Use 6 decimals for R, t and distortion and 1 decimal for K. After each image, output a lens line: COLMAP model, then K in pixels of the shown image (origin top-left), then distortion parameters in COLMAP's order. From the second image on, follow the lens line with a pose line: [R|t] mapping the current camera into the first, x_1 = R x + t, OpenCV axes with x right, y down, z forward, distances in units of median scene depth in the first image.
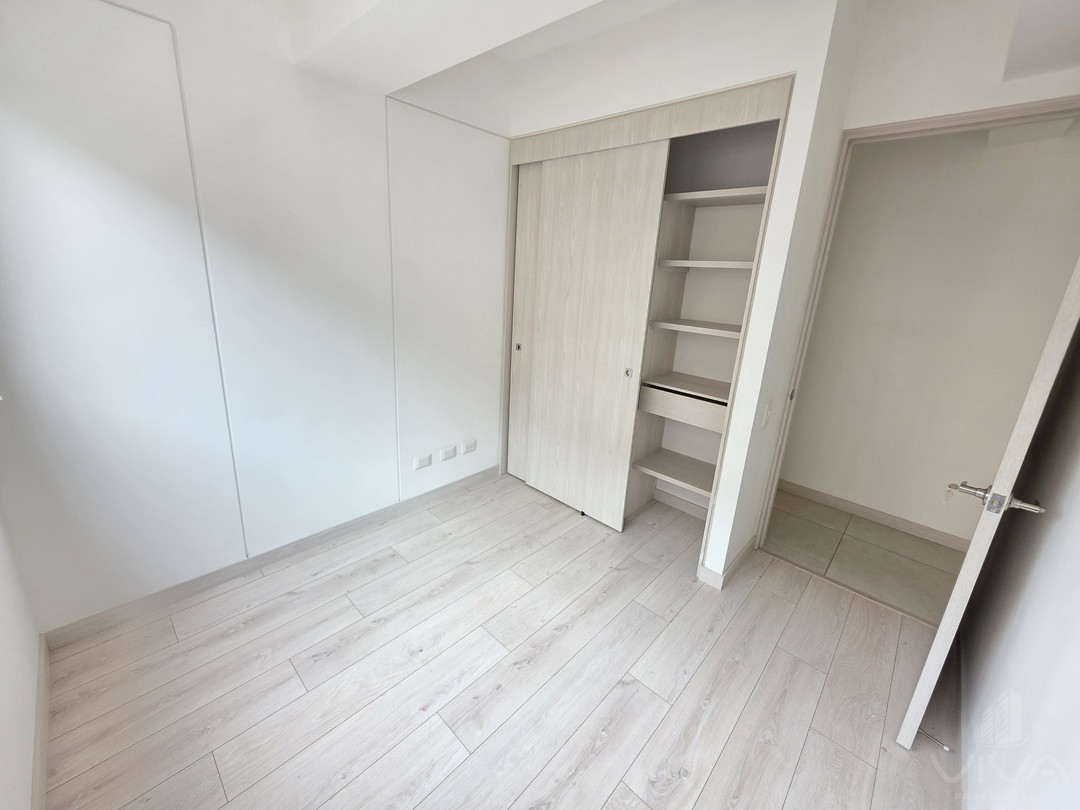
lens RADIAL K [[431.8, 0, 532.7], [0, 431.8, 391.3], [0, 0, 1]] dist [0.001863, 0.000459]
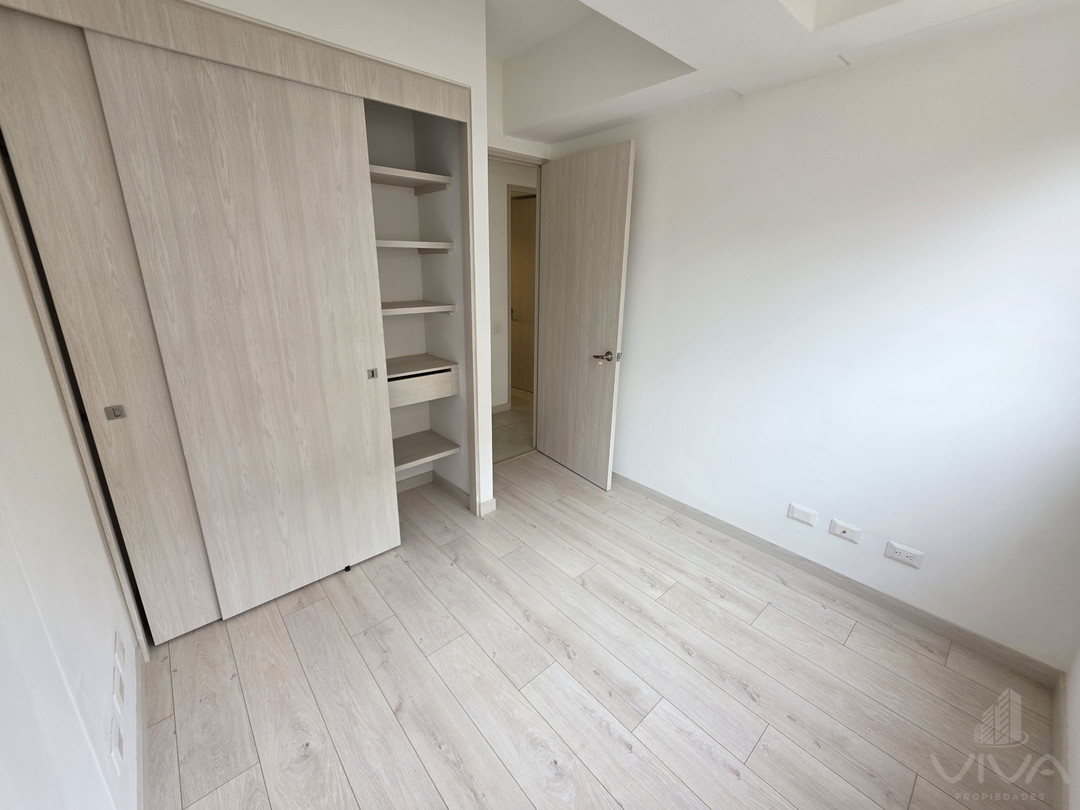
lens RADIAL K [[433.5, 0, 528.9], [0, 433.5, 390.9], [0, 0, 1]] dist [0.001649, -0.000008]
pose [[0.095608, -0.334080, 0.937683, -0.700601], [0.264919, 0.916565, 0.299545, -0.231869], [-0.959519, 0.219771, 0.176135, 0.695599]]
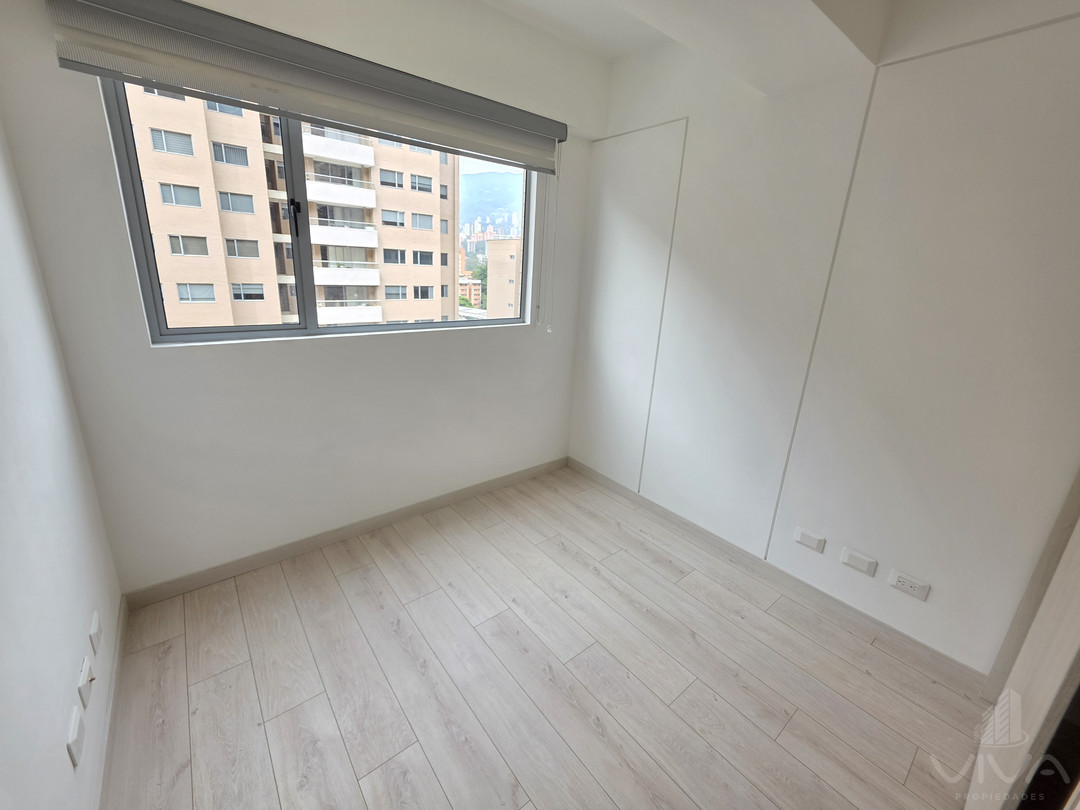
lens RADIAL K [[433.5, 0, 528.9], [0, 433.5, 390.9], [0, 0, 1]] dist [0.001649, -0.000008]
pose [[-0.135415, 0.216915, -0.966753, 0.694639], [-0.321765, 0.913225, 0.249975, -0.150241], [0.937086, 0.344917, -0.053869, 0.709255]]
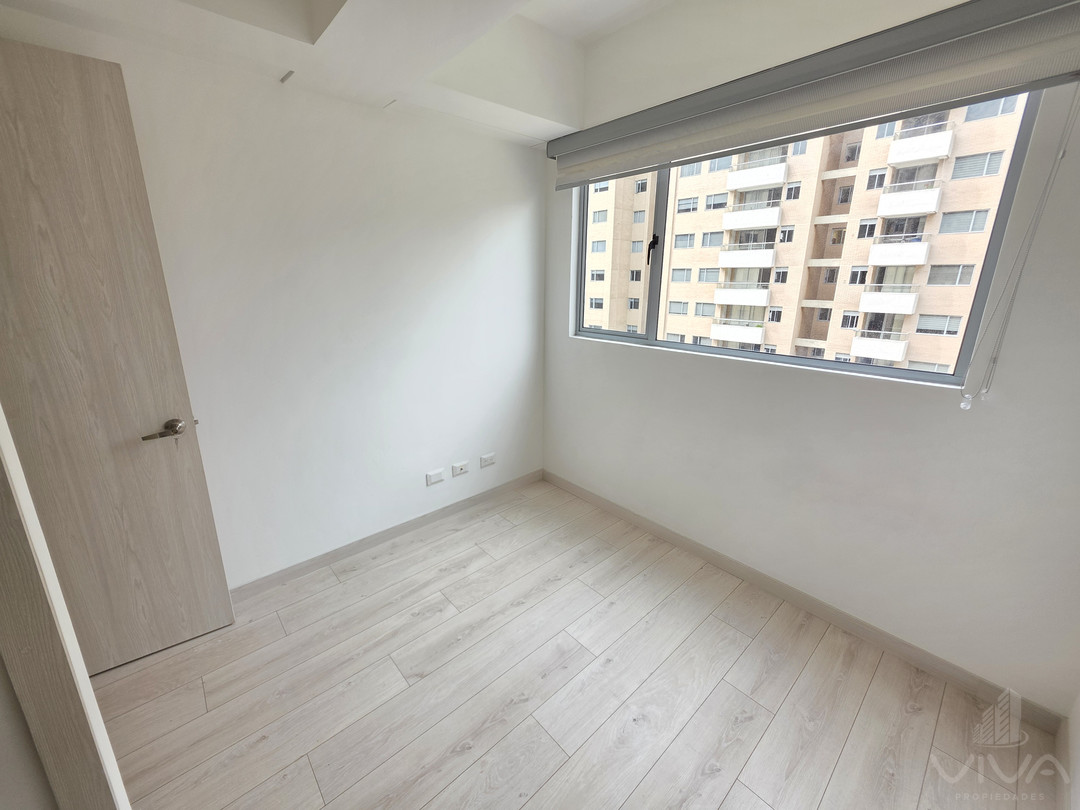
lens RADIAL K [[431.8, 0, 532.7], [0, 431.8, 391.3], [0, 0, 1]] dist [0.001863, 0.000459]
pose [[-0.994935, -0.075696, 0.066143, -0.057547], [-0.031264, 0.858377, 0.512066, -0.362706], [-0.095536, 0.507405, -0.856395, 1.299612]]
